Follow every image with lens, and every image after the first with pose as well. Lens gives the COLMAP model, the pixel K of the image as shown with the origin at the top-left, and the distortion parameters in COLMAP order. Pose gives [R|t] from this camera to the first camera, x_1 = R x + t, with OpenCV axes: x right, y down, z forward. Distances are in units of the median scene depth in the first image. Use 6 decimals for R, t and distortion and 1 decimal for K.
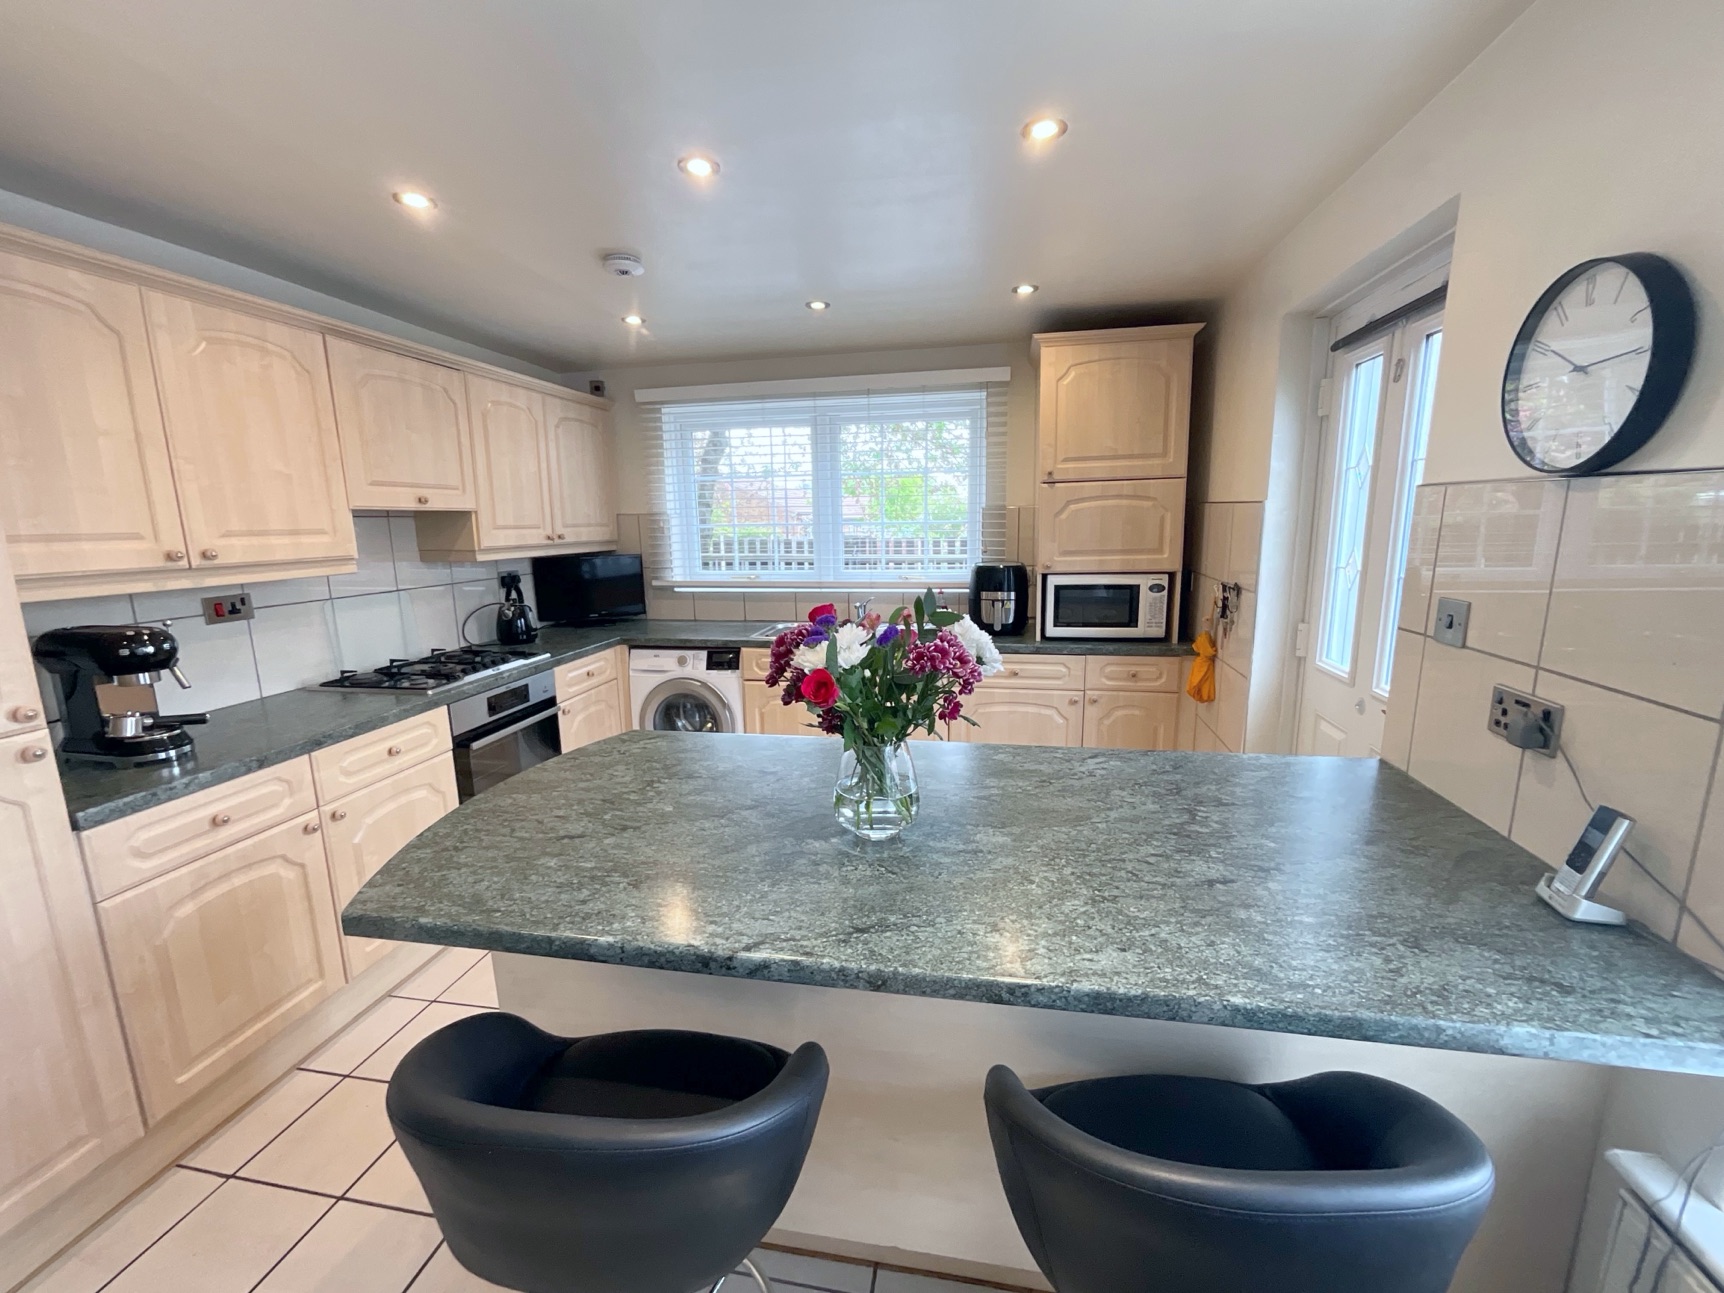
lens RADIAL K [[700.7, 0, 861.5], [0, 700.7, 643.2], [0, 0, 1]] dist [-0.003200, 0.004504]
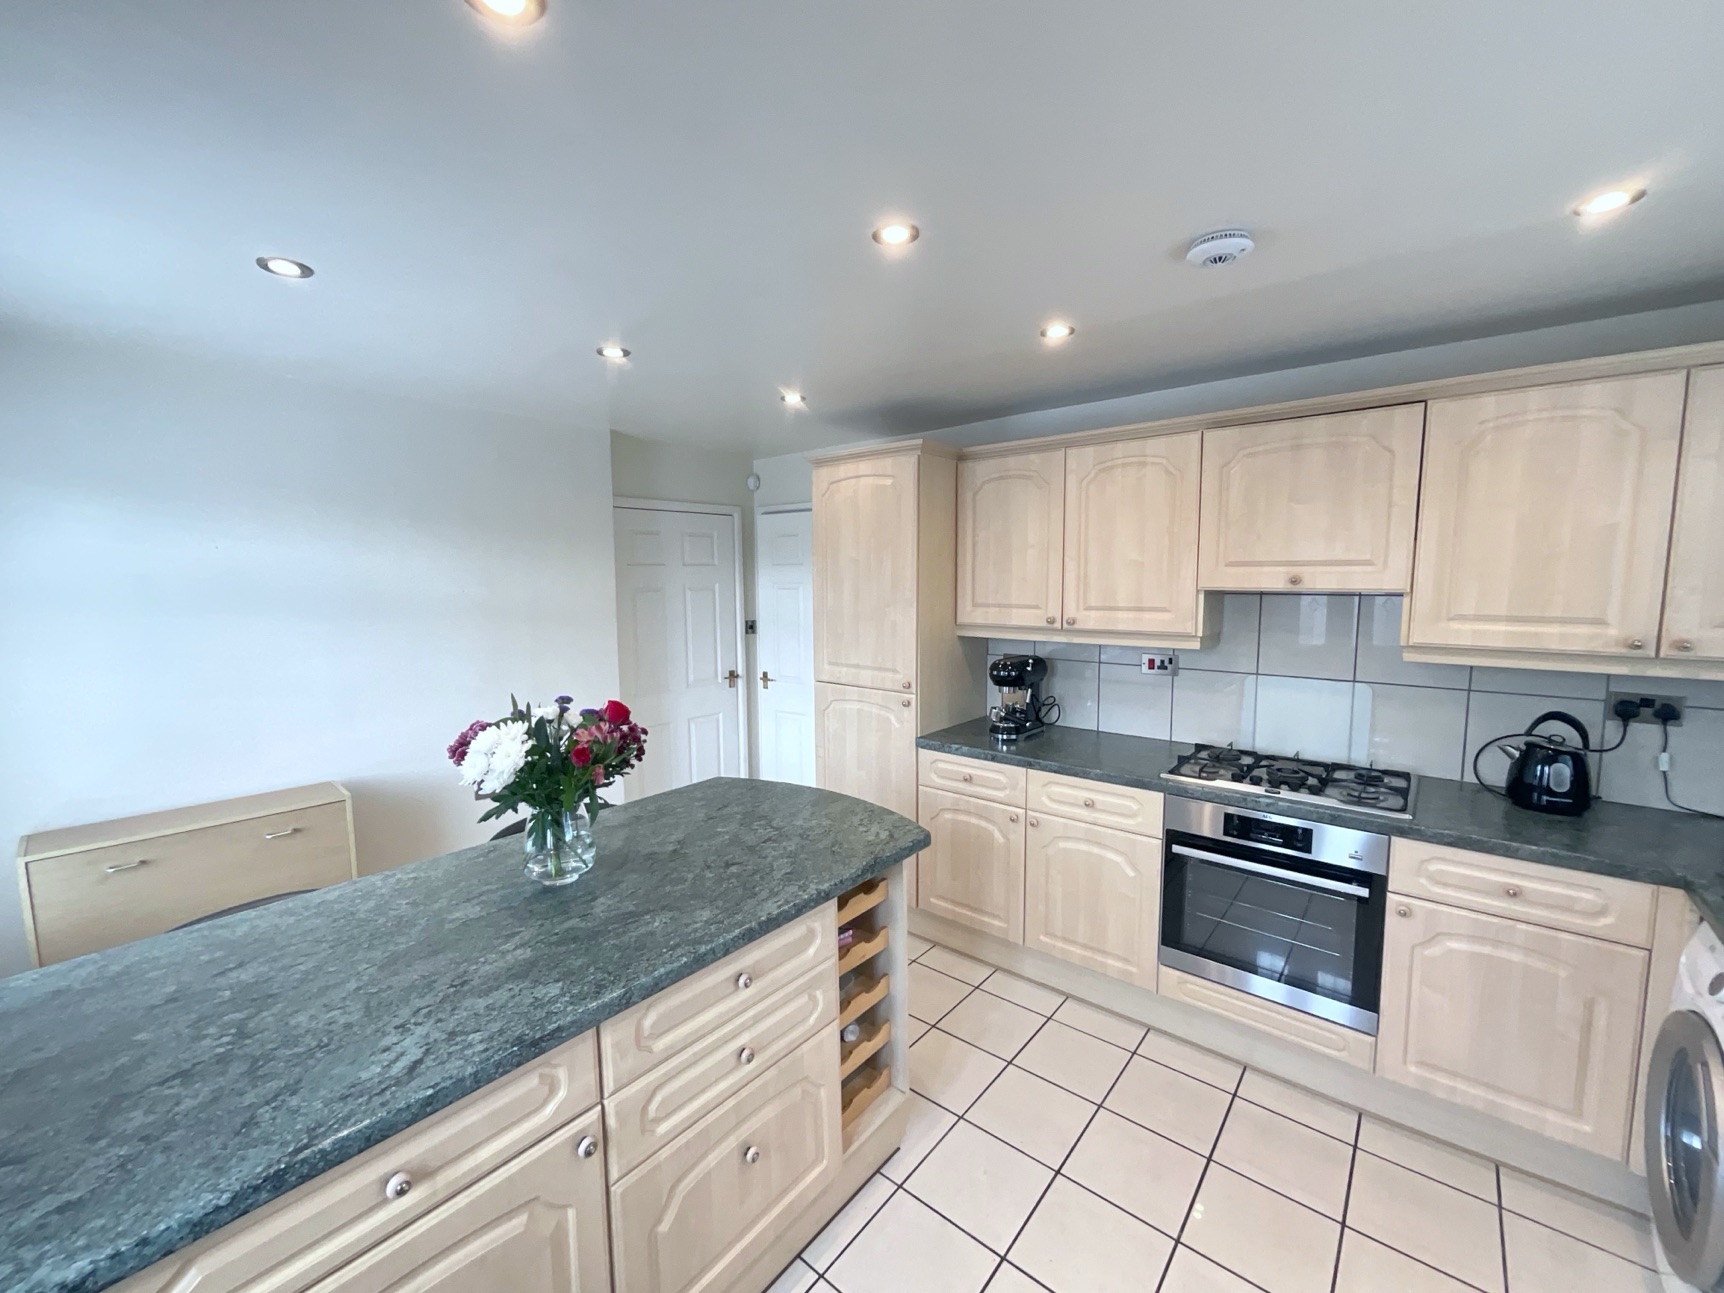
lens RADIAL K [[699.8, 0, 862.0], [0, 699.8, 646.5], [0, 0, 1]] dist [-0.008060, 0.005475]
pose [[-0.491079, 0.110699, -0.864053, 0.569865], [-0.137590, 0.969585, 0.202418, -0.331941], [0.860180, 0.218289, -0.460912, 1.404107]]
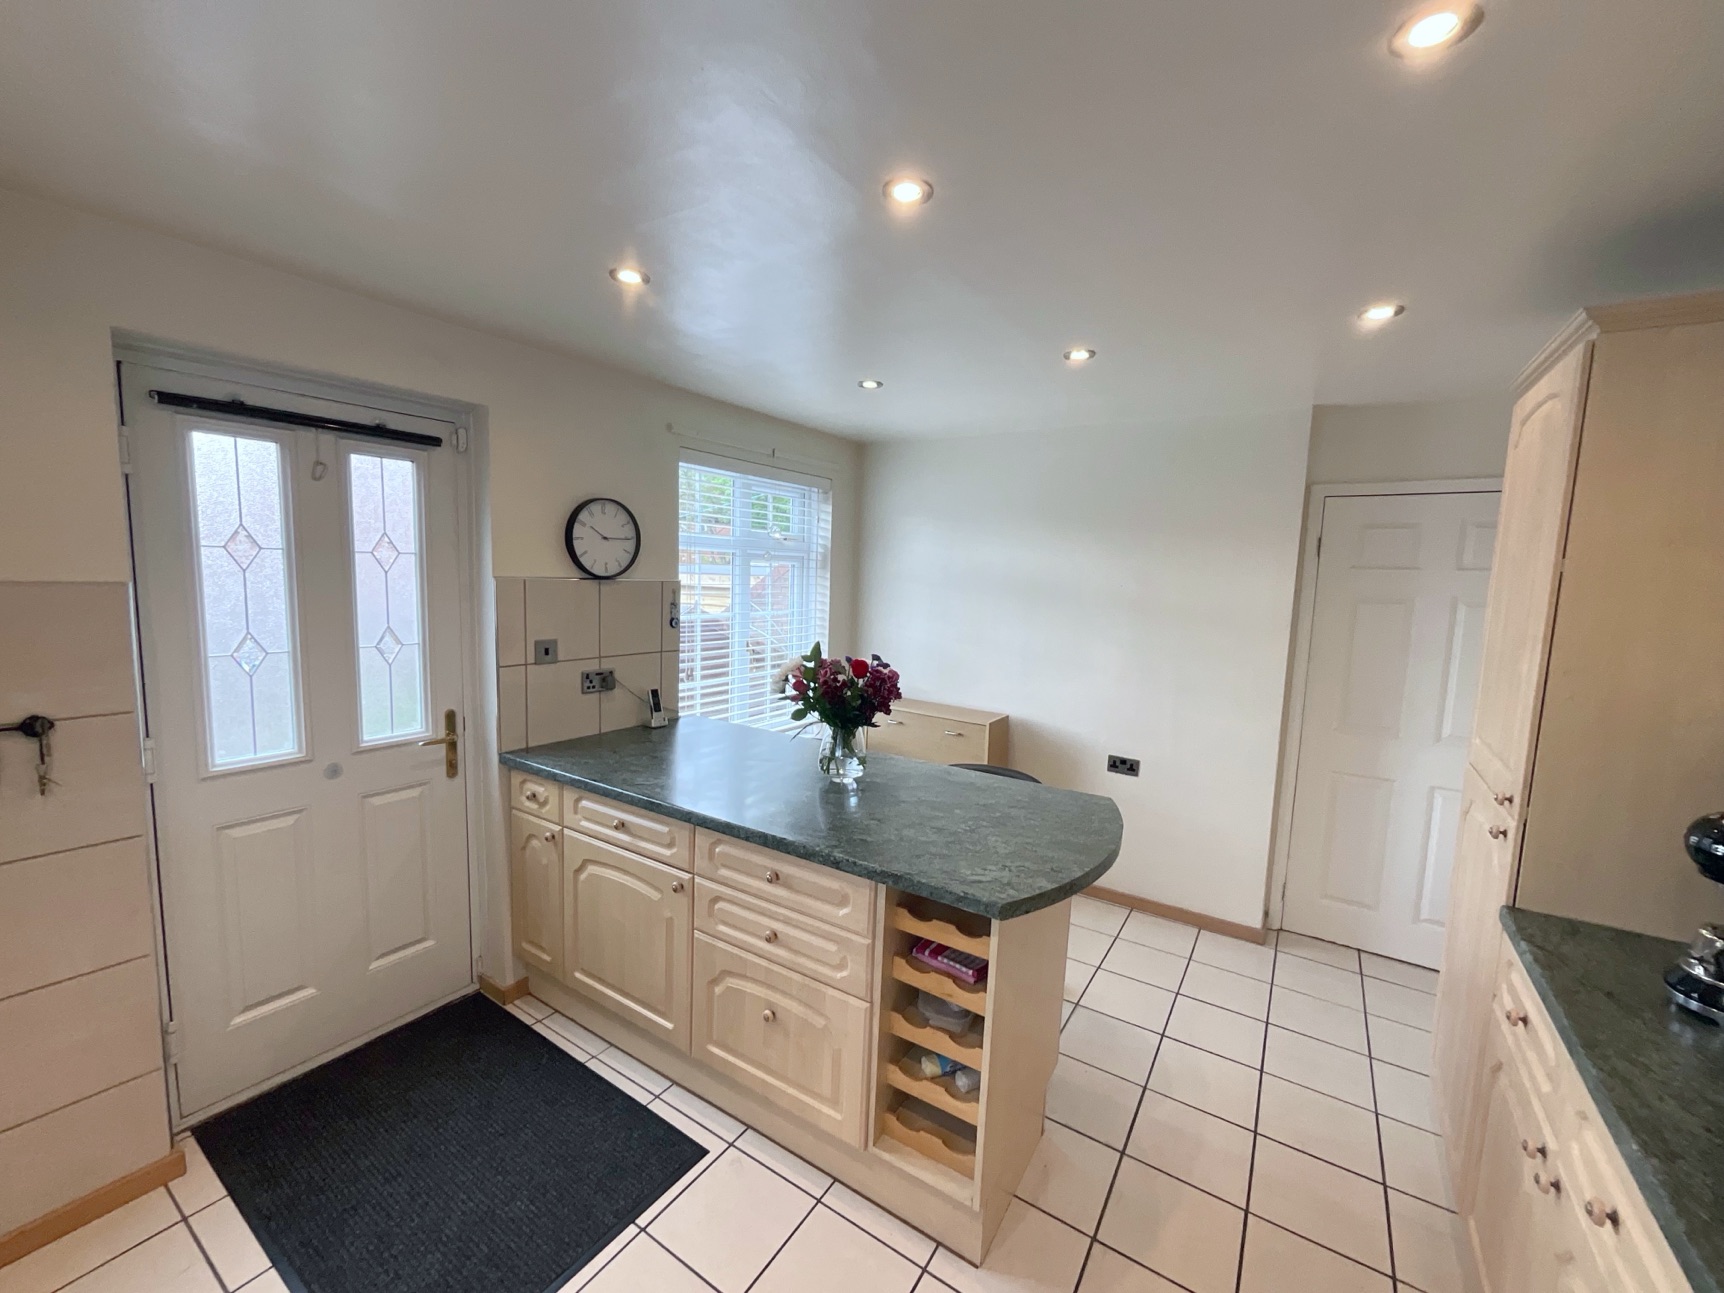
lens RADIAL K [[700.7, 0, 861.5], [0, 700.7, 643.2], [0, 0, 1]] dist [-0.003200, 0.004504]
pose [[-0.920498, -0.052144, 0.387252, -0.495463], [0.055105, 0.963828, 0.260766, -0.374837], [-0.386841, 0.261374, -0.884329, 1.767800]]
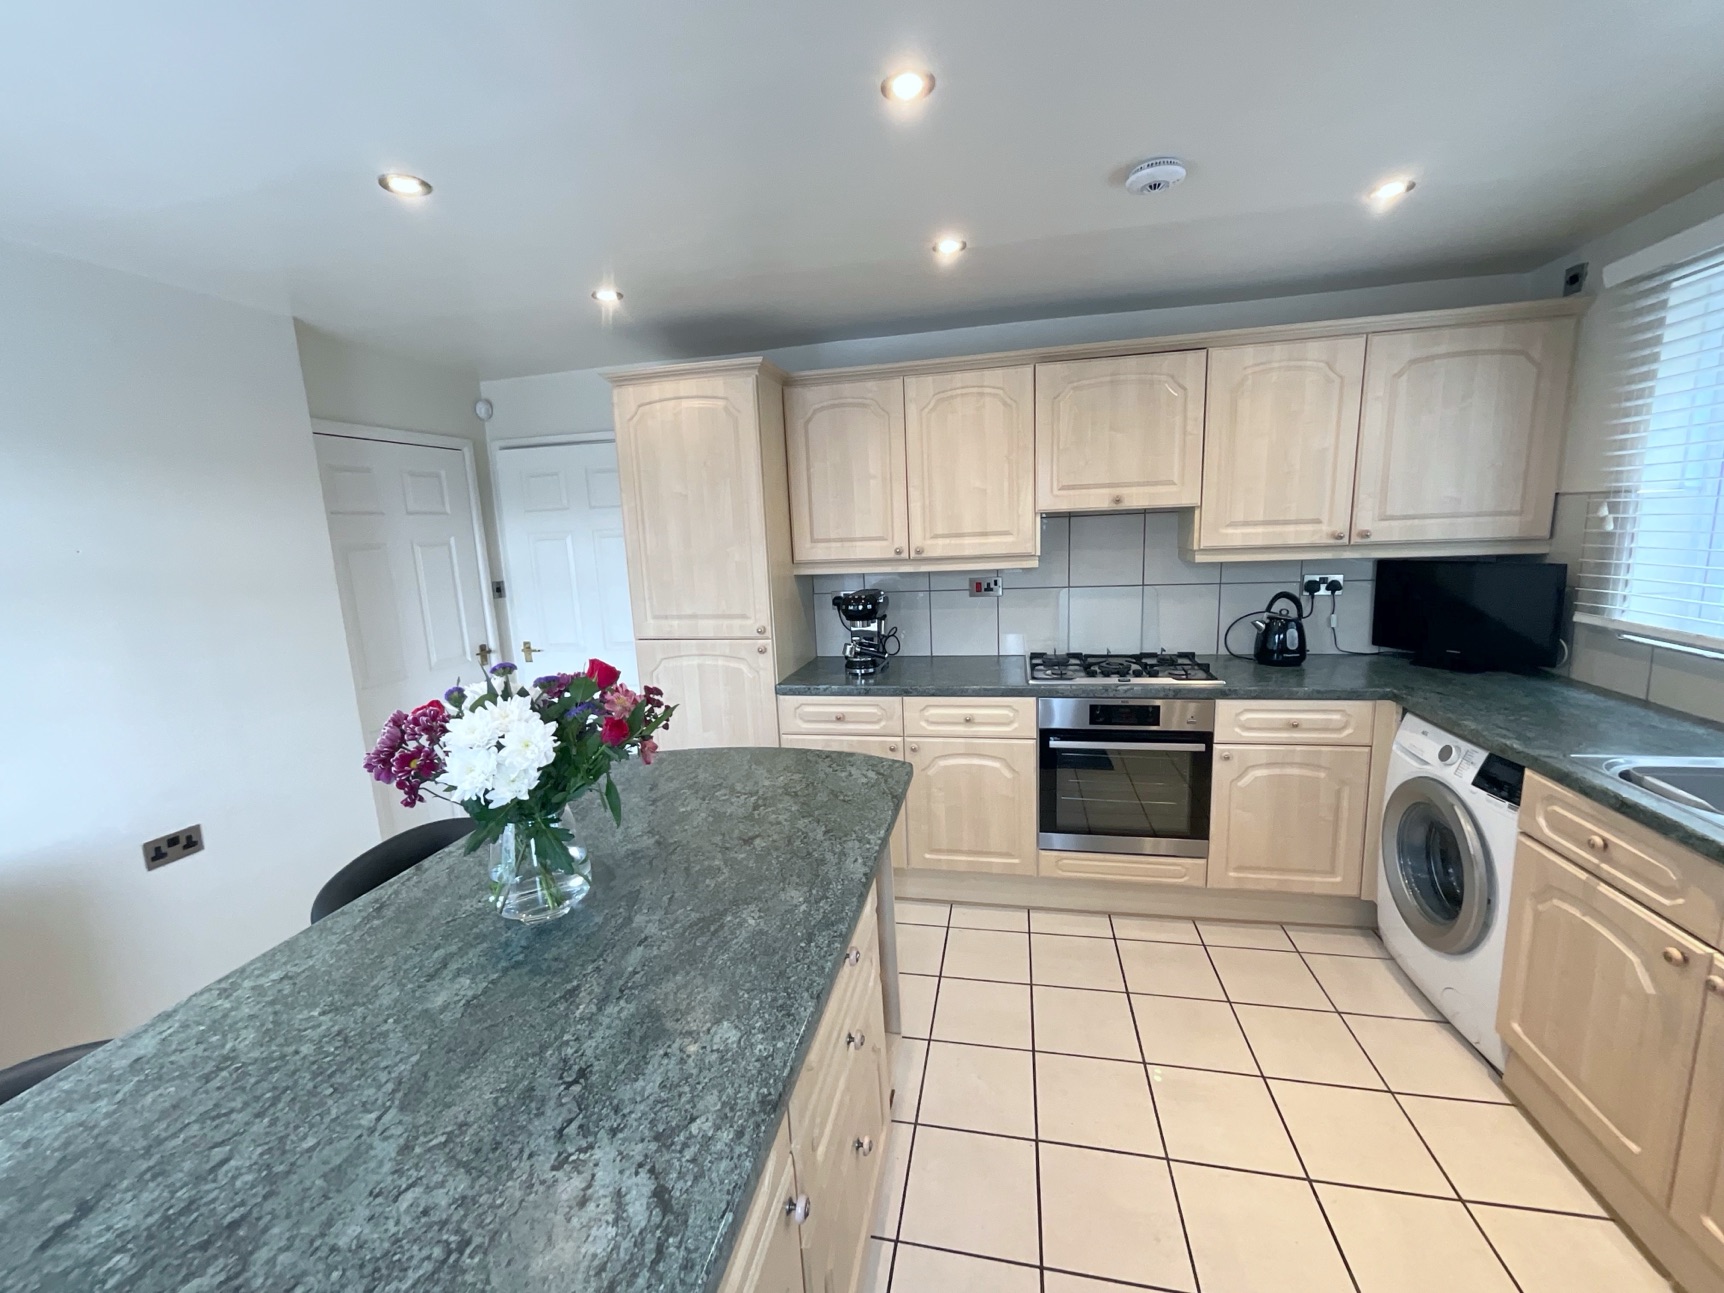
lens RADIAL K [[699.2, 0, 863.7], [0, 699.2, 646.7], [0, 0, 1]] dist [-0.003915, -0.000546]
pose [[-0.027623, 0.189933, -0.981408, 0.600204], [-0.132021, 0.972490, 0.191923, -0.211035], [0.990862, 0.134868, -0.001788, 0.984117]]
